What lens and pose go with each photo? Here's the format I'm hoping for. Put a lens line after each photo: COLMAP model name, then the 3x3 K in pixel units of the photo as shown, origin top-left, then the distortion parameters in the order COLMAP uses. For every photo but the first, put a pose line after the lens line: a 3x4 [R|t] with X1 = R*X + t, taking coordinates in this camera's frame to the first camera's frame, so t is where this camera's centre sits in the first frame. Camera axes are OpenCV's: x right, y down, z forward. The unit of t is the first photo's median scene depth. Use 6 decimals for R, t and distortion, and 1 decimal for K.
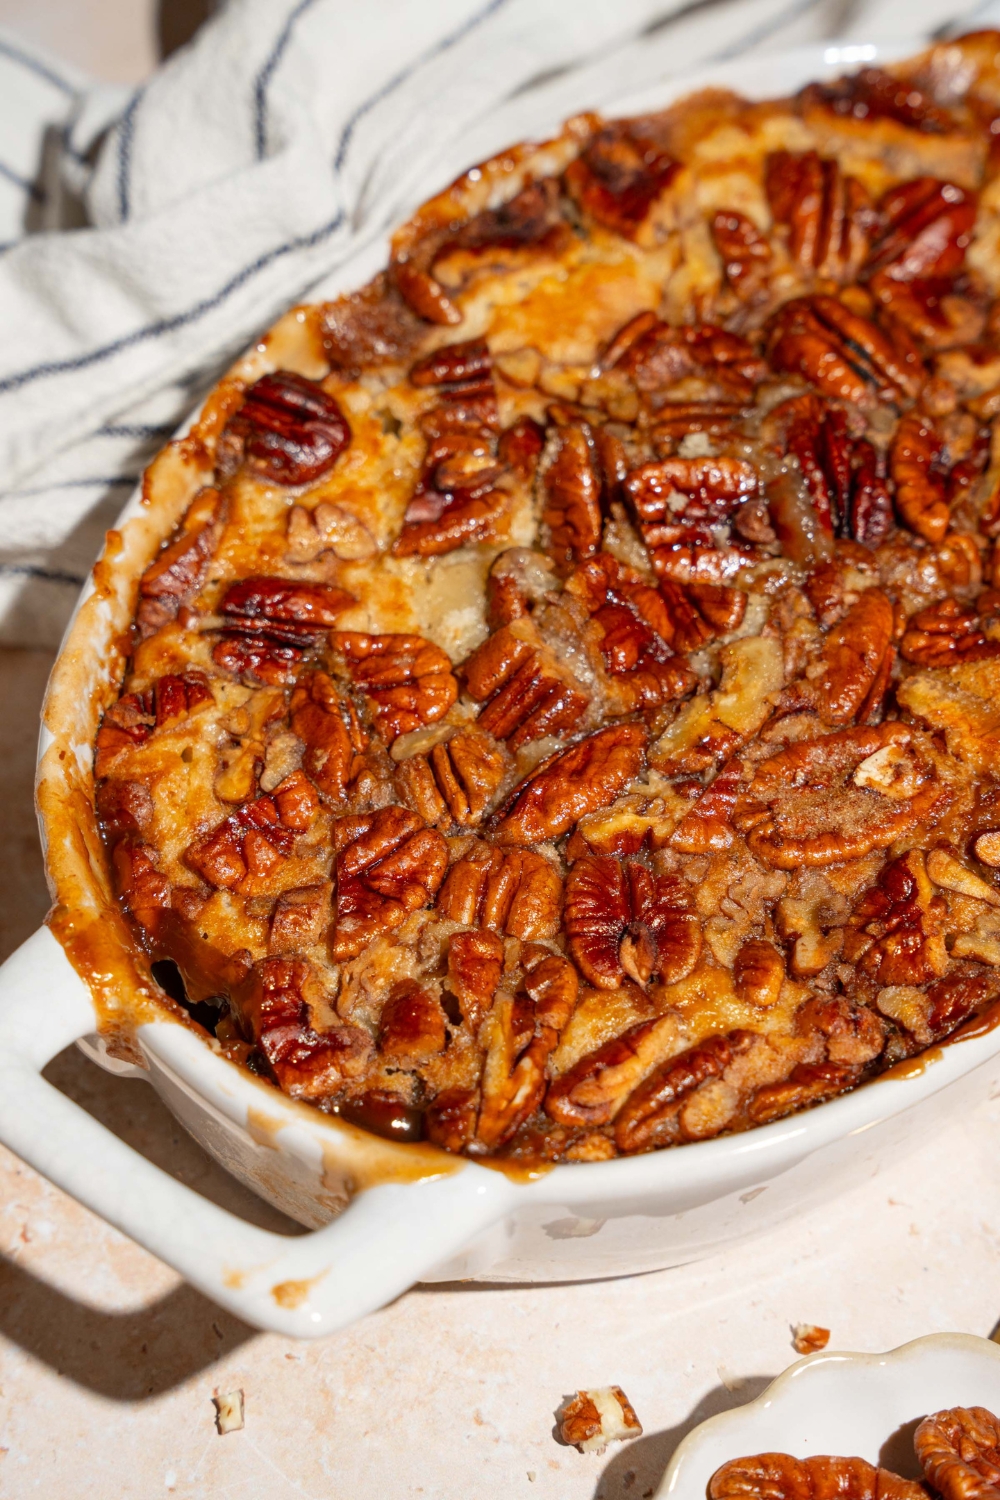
lens RADIAL K [[2841.4, 0, 492.4], [0, 2841.4, 755.9], [0, 0, 1]] dist [0.072297, 0.000000]
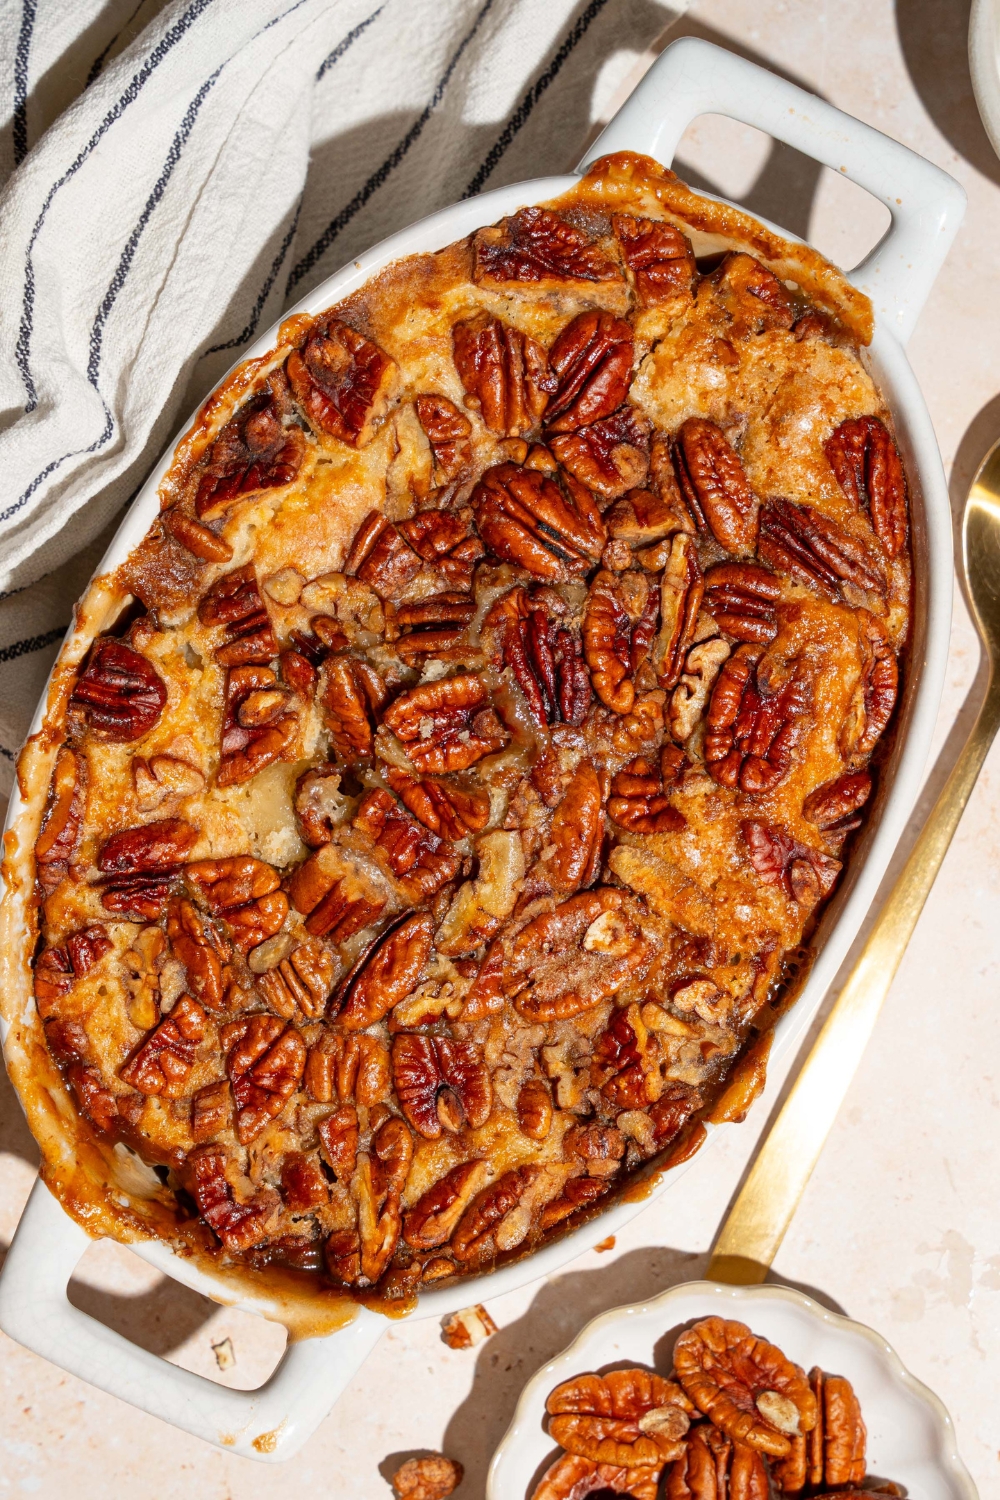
lens RADIAL K [[3296.7, 0, 500.6], [0, 3296.7, 740.7], [0, 0, 1]] dist [0.073777, 0.000000]
pose [[0.986669, -0.162557, -0.007767, 0.112379], [0.140945, 0.829679, 0.540154, -0.921257], [-0.081362, -0.534048, 0.841530, -0.286242]]
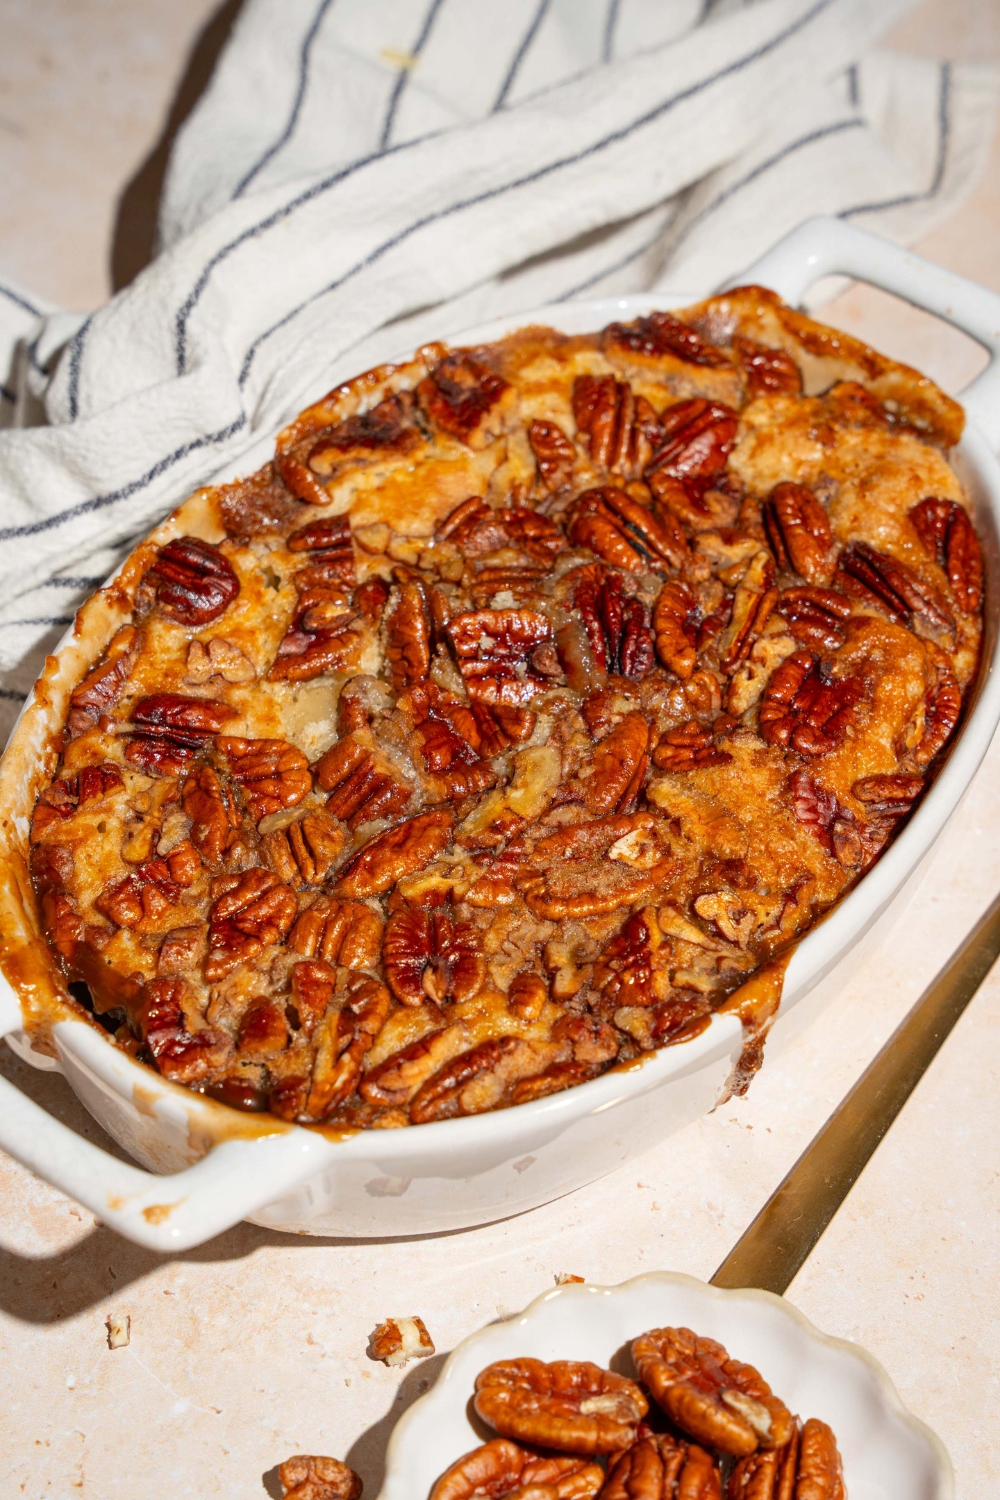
lens RADIAL K [[2841.4, 0, 502.3], [0, 2841.4, 741.9], [0, 0, 1]] dist [0.072297, 0.000000]
pose [[0.999809, 0.019021, 0.004501, 0.069167], [-0.018679, 0.997600, -0.066678, 0.043829], [-0.005759, 0.066581, 0.997764, -0.304324]]
